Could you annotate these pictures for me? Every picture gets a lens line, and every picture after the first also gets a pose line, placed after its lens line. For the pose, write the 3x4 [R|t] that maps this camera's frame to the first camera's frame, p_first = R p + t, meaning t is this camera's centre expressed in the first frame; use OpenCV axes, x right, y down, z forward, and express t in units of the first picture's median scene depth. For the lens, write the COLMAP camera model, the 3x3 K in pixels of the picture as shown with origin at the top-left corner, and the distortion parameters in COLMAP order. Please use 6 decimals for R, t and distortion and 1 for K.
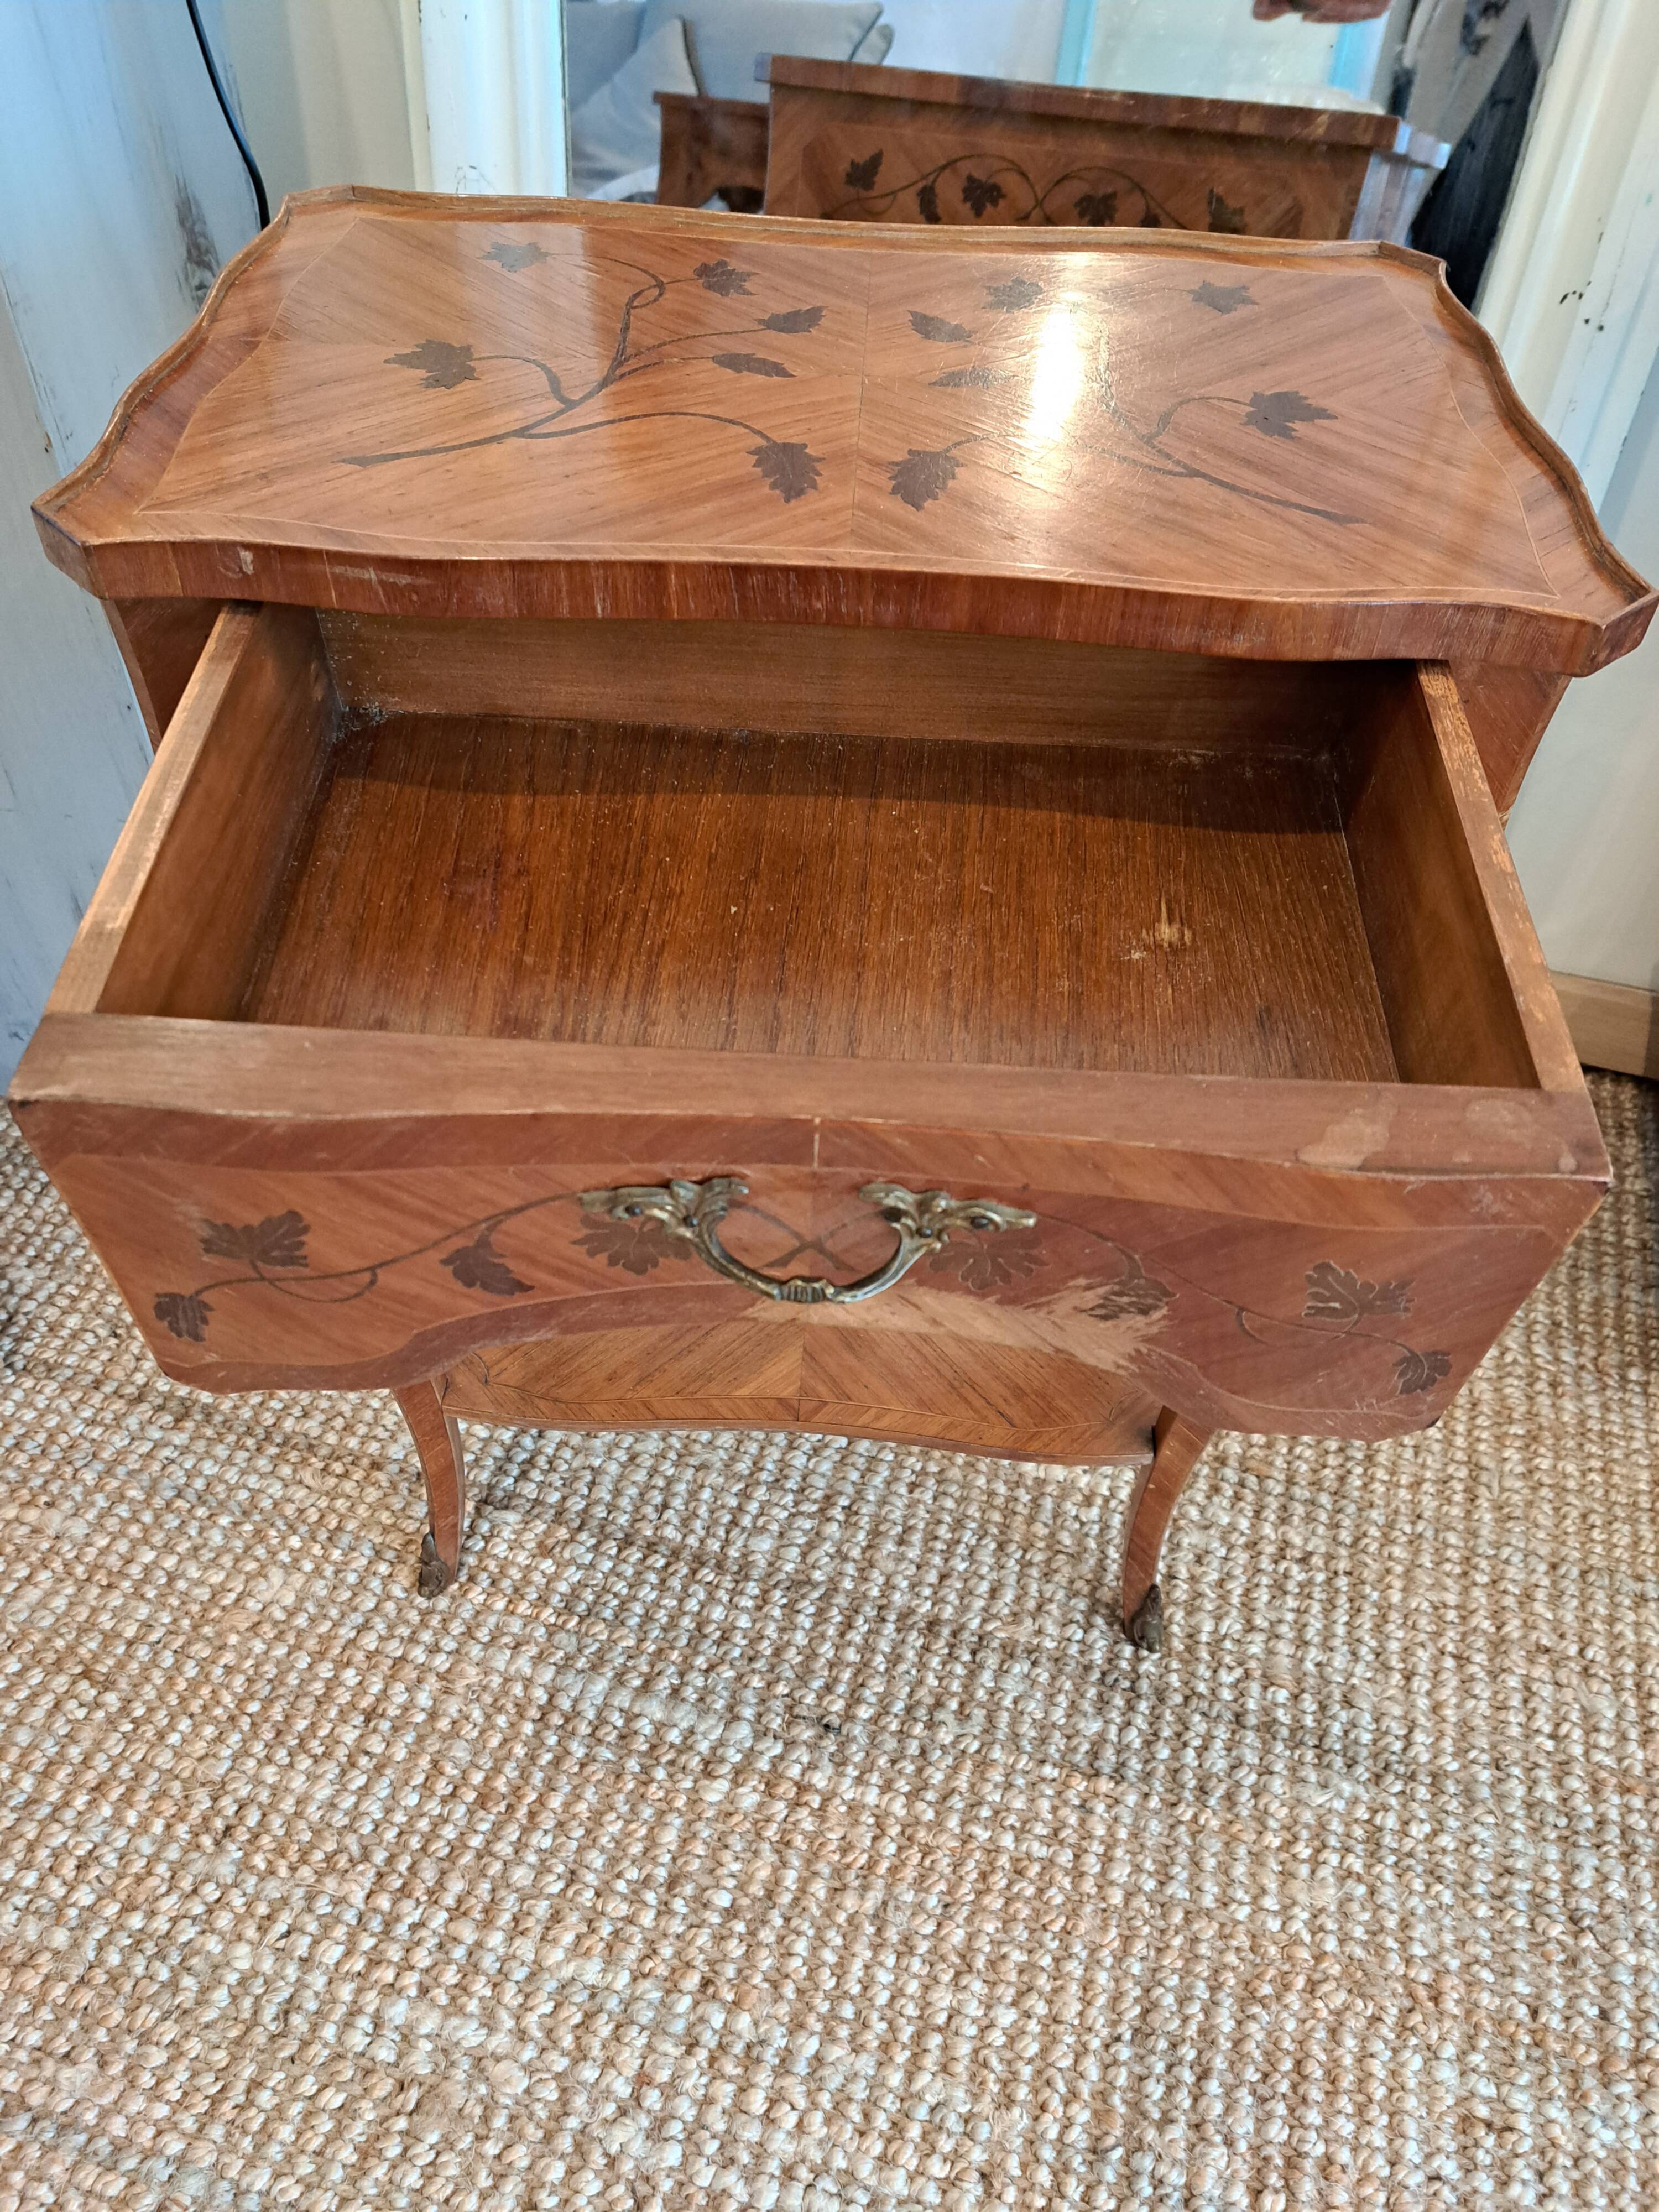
lens RADIAL K [[1615.2, 0, 835.1], [0, 1615.2, 1128.2], [0, 0, 1]] dist [0.052421, -0.069220]
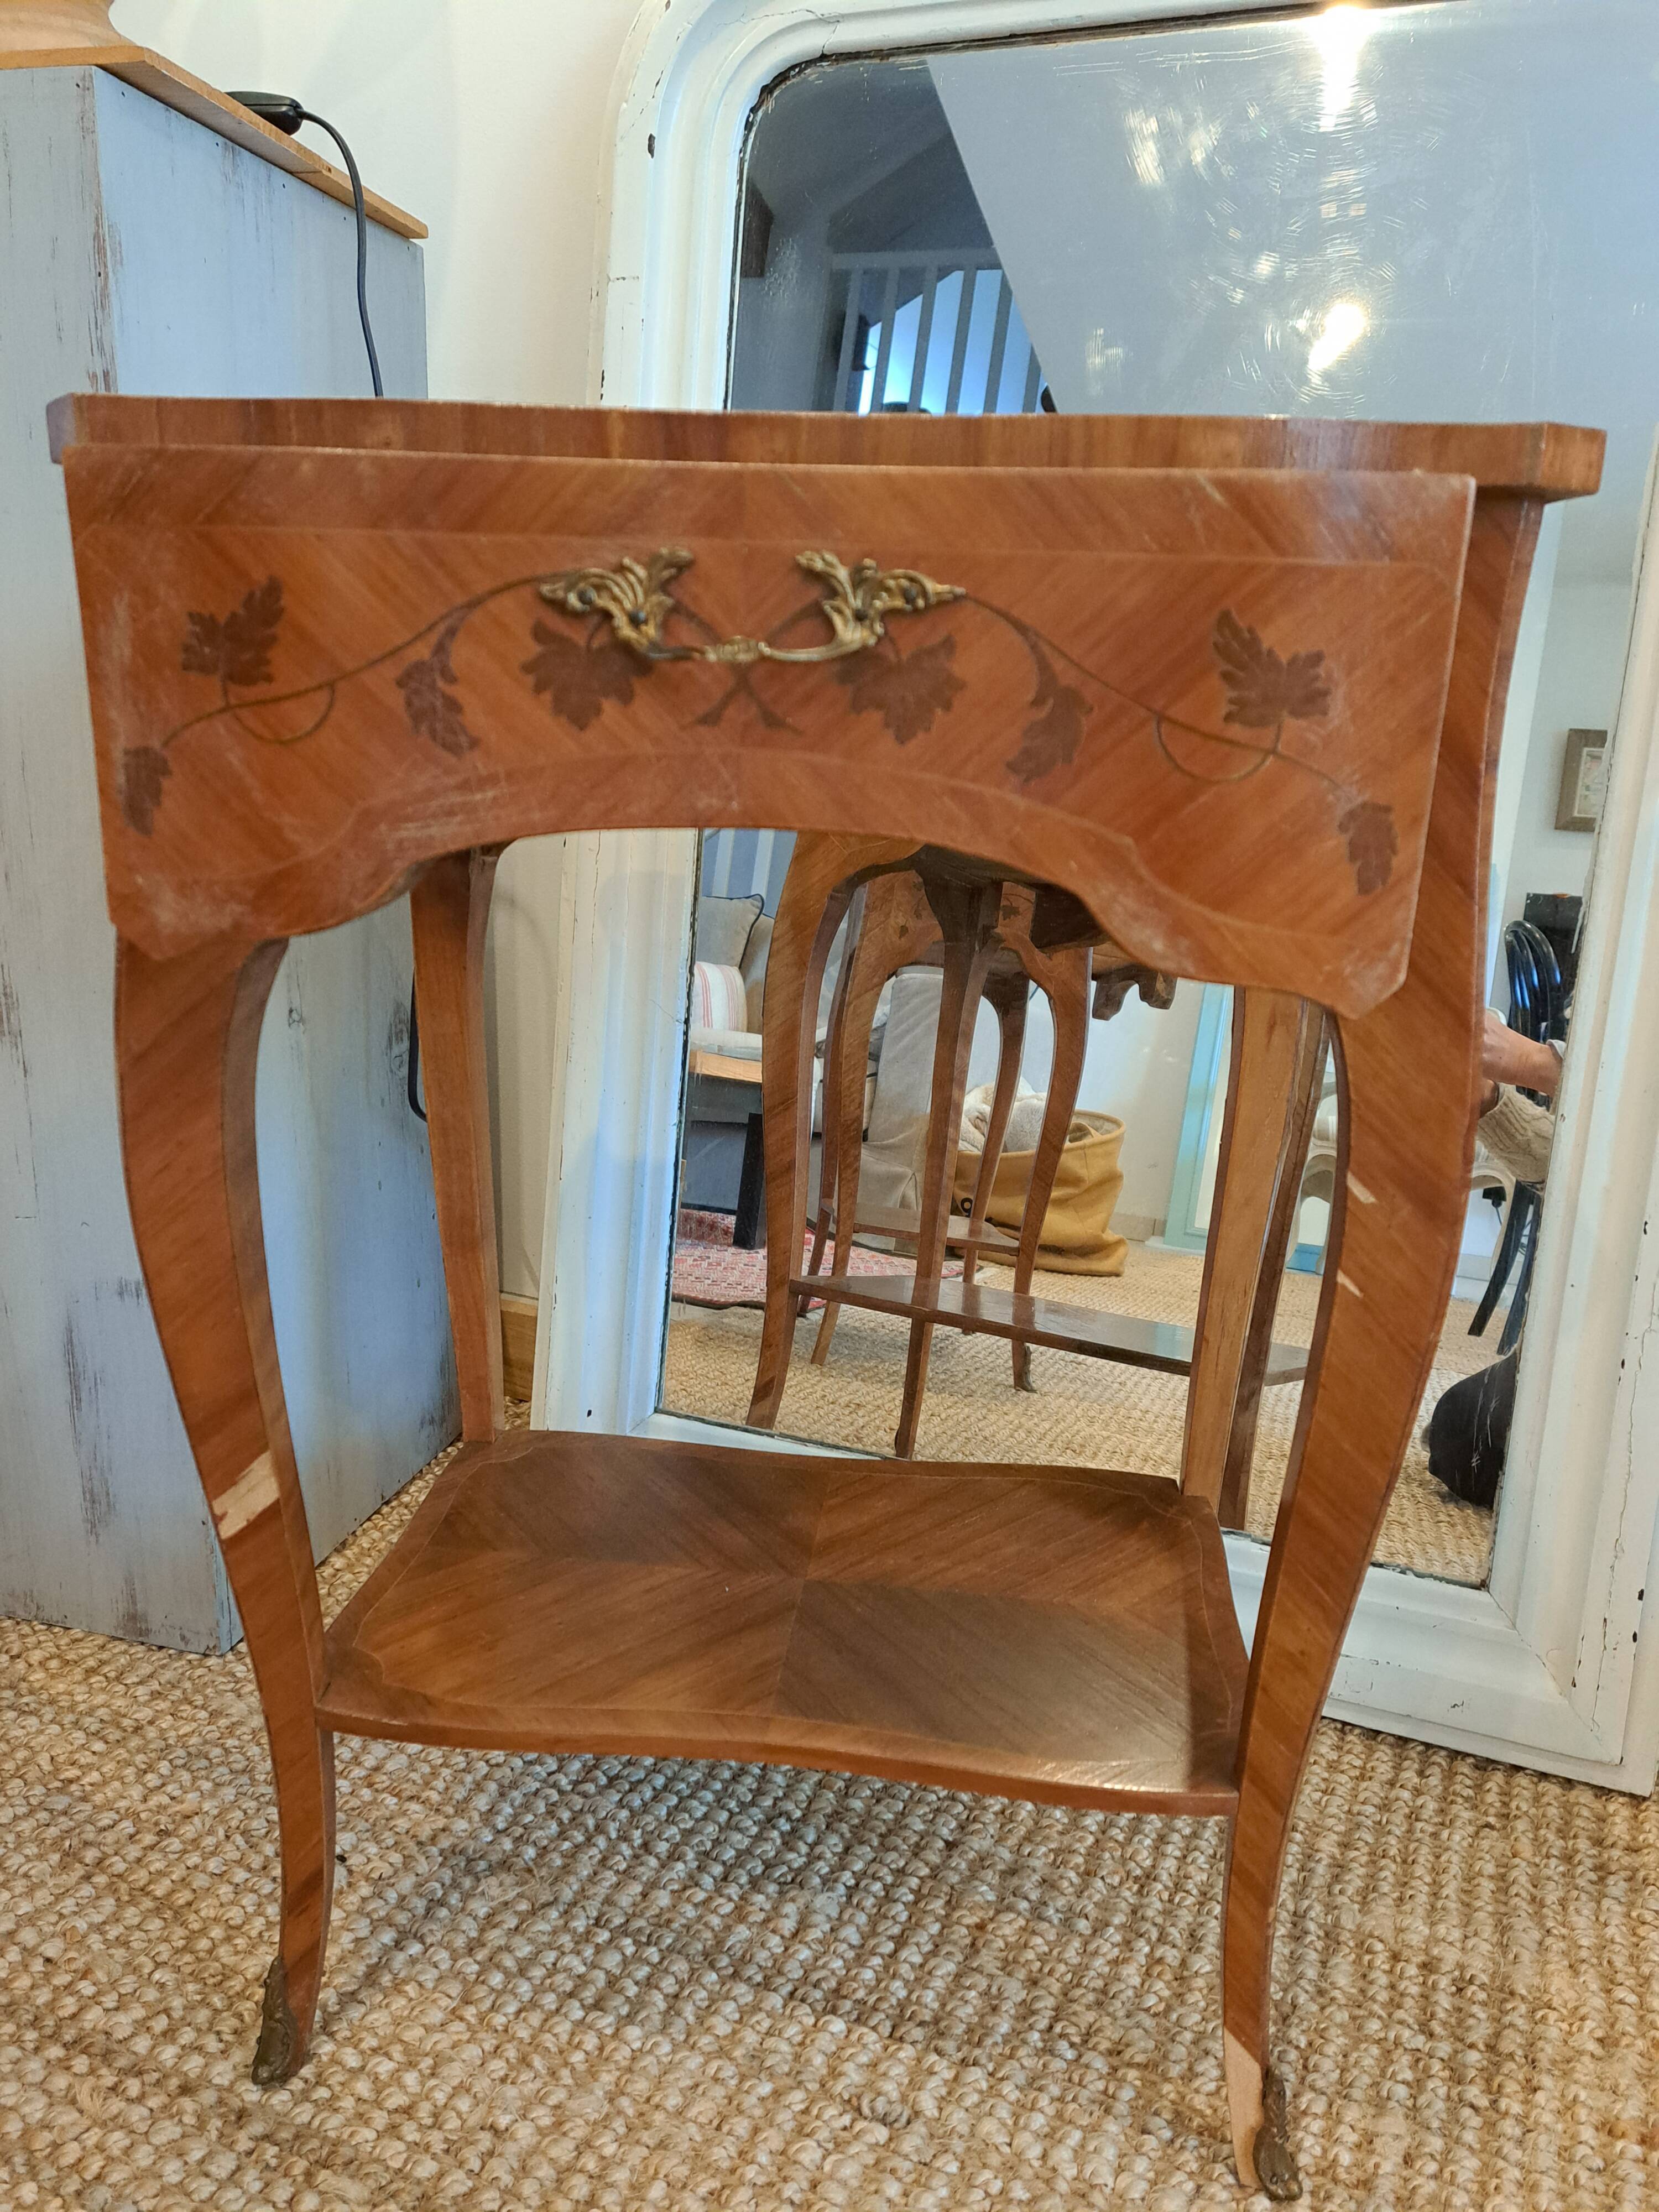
lens RADIAL K [[1593.7, 0, 838.3], [0, 1593.7, 1108.6], [0, 0, 1]] dist [0.049209, -0.052821]
pose [[0.992356, 0.024814, -0.120889, 0.062789], [-0.084124, 0.852737, -0.515521, 0.198906], [0.090294, 0.521750, 0.848306, 0.262636]]
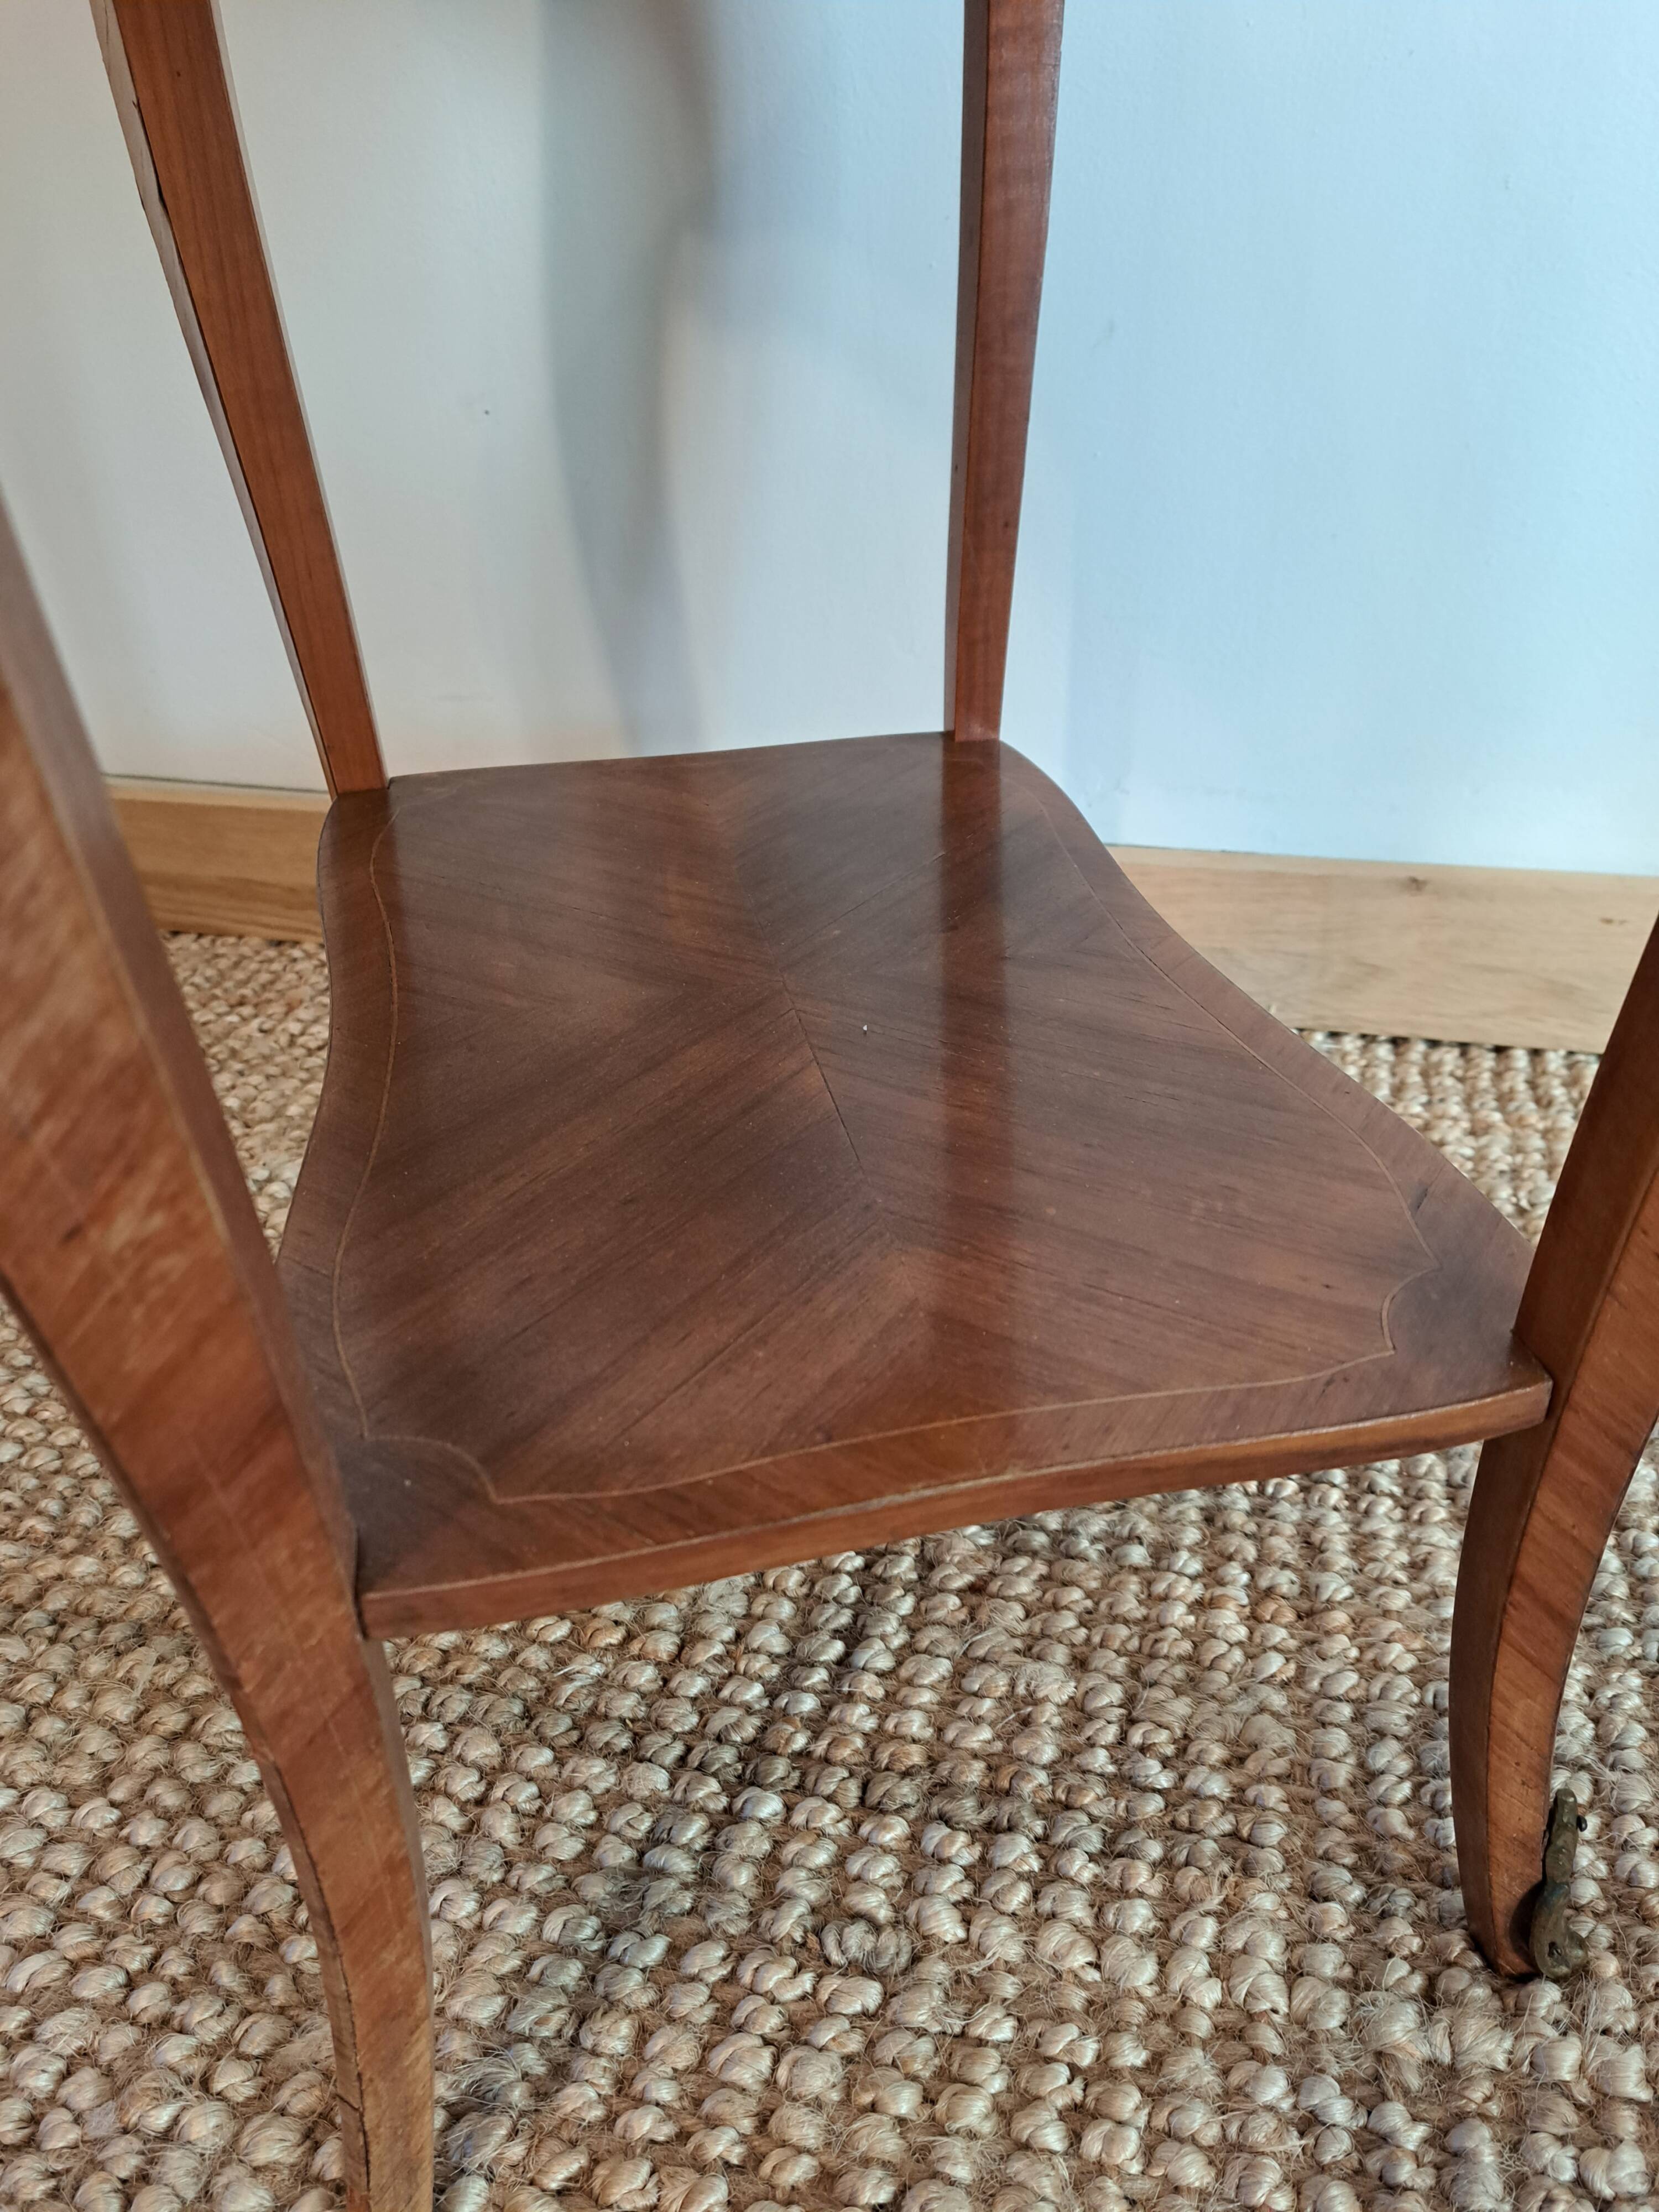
lens RADIAL K [[1593.7, 0, 874.0], [0, 1593.7, 1133.4], [0, 0, 1]] dist [0.049209, -0.052821]
pose [[0.996939, -0.078168, 0.001821, 0.022918], [0.075790, 0.960358, -0.268268, 0.119112], [0.019221, 0.267585, 0.963343, 0.672242]]
